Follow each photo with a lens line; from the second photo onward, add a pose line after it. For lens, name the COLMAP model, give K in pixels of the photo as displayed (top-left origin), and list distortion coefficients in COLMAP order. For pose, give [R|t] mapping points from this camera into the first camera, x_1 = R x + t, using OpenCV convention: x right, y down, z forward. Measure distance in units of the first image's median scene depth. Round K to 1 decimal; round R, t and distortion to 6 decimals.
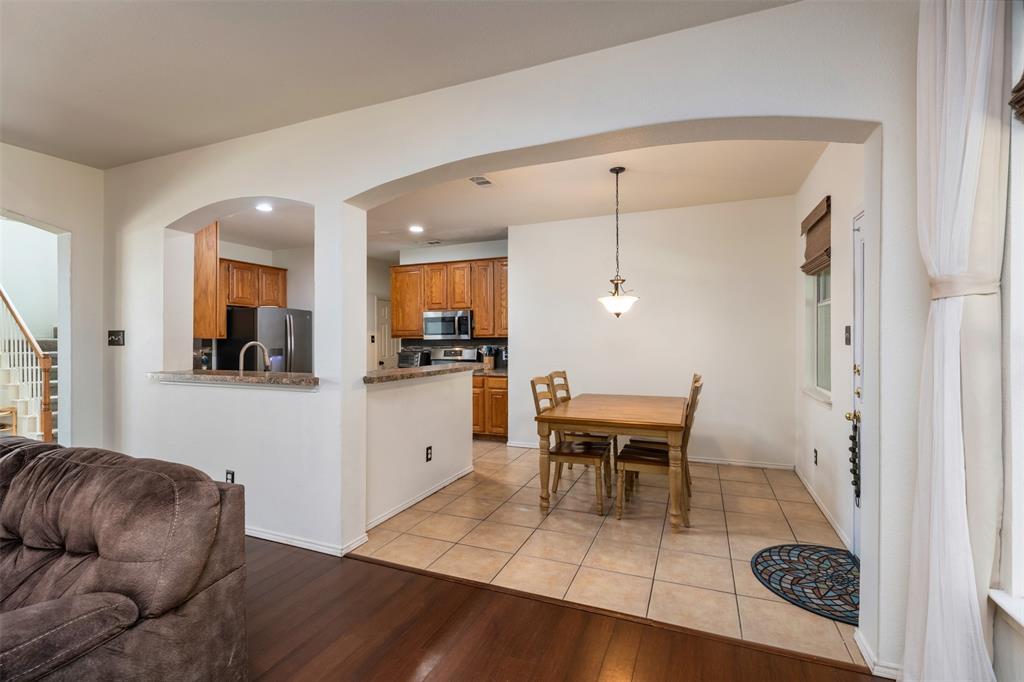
lens RADIAL K [[464.6, 0, 510.5], [0, 464.6, 341.5], [0, 0, 1]] dist [0.005121, 0.000302]
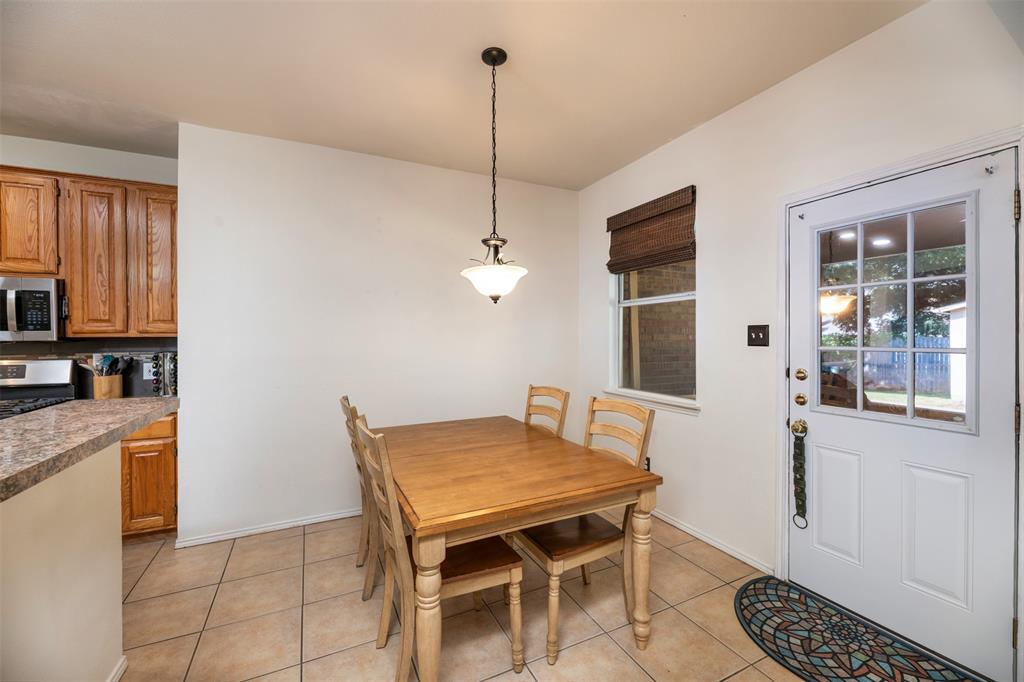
lens RADIAL K [[415.1, 0, 514.1], [0, 415.1, 338.7], [0, 0, 1]] dist [-0.005292, -0.000570]
pose [[0.666514, 0.003431, 0.745485, -0.098908], [0.005417, 0.999941, -0.009445, -0.000550], [-0.745473, 0.010334, 0.666456, 0.418635]]
